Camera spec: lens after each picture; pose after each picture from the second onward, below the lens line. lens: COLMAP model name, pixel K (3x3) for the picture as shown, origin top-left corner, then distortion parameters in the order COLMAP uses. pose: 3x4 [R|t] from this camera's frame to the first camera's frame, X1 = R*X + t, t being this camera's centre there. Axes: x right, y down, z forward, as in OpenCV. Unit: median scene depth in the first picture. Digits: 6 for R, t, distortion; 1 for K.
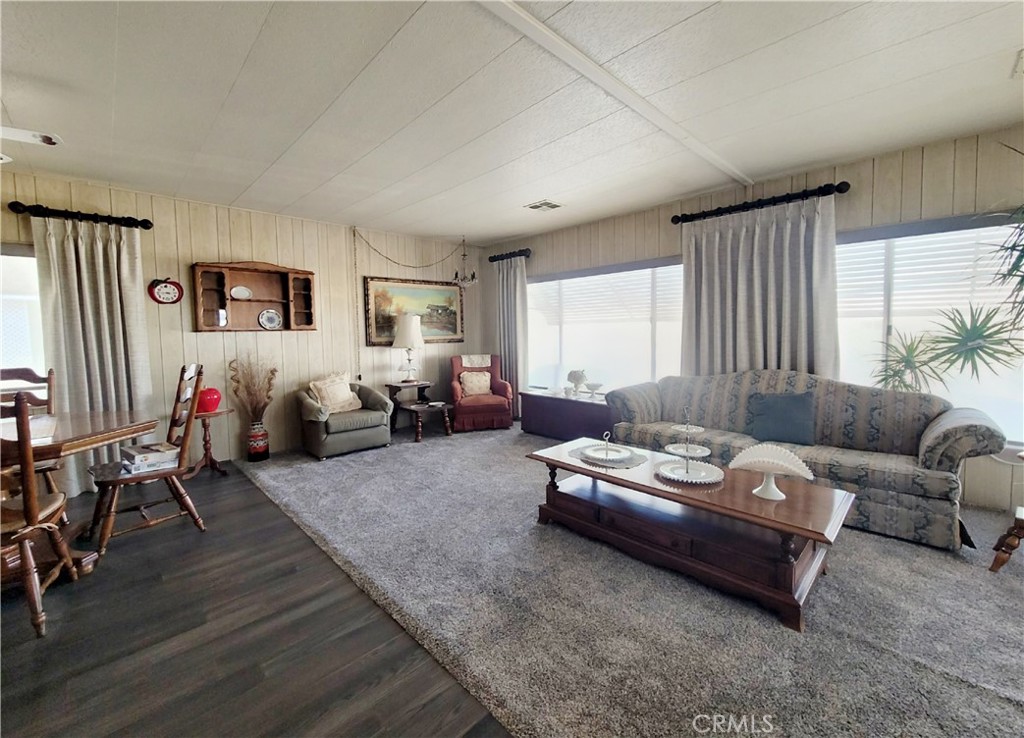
lens RADIAL K [[423.3, 0, 506.7], [0, 423.3, 349.7], [0, 0, 1]] dist [-0.002010, 0.005974]
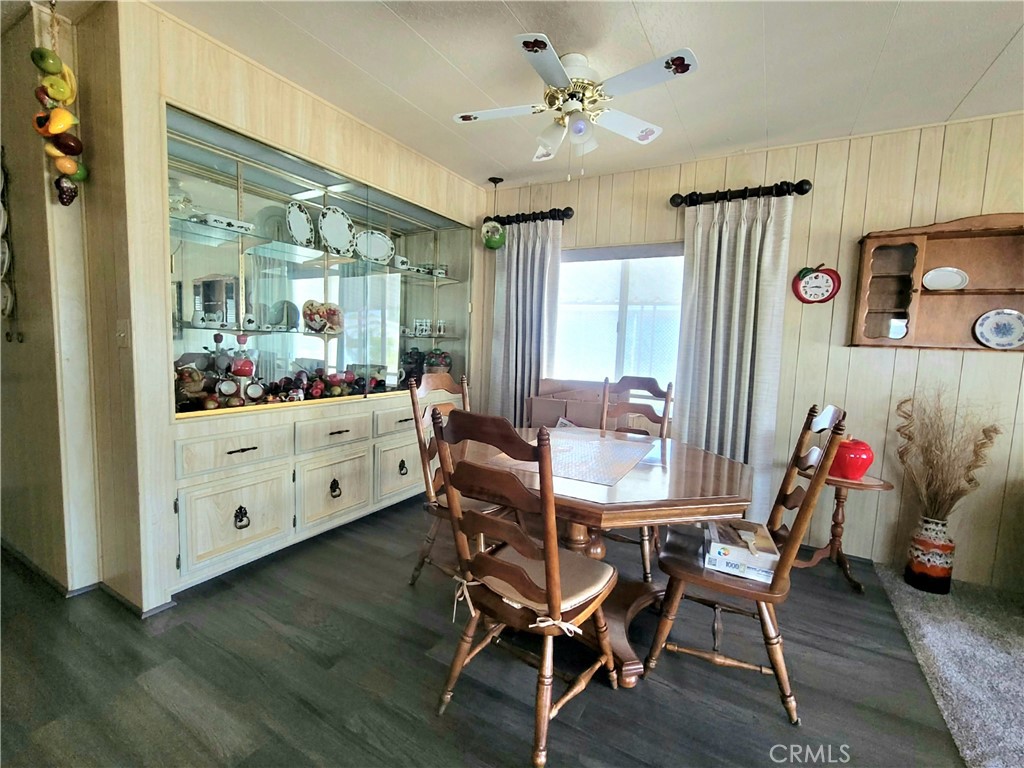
lens RADIAL K [[440.1, 0, 512.0], [0, 440.1, 384.0], [0, 0, 1]] dist [-0.010480, 0.001153]
pose [[0.267183, 0.124587, -0.955558, -0.246180], [-0.086890, 0.990683, 0.104872, -0.011608], [0.959720, 0.055009, 0.275519, 0.351200]]
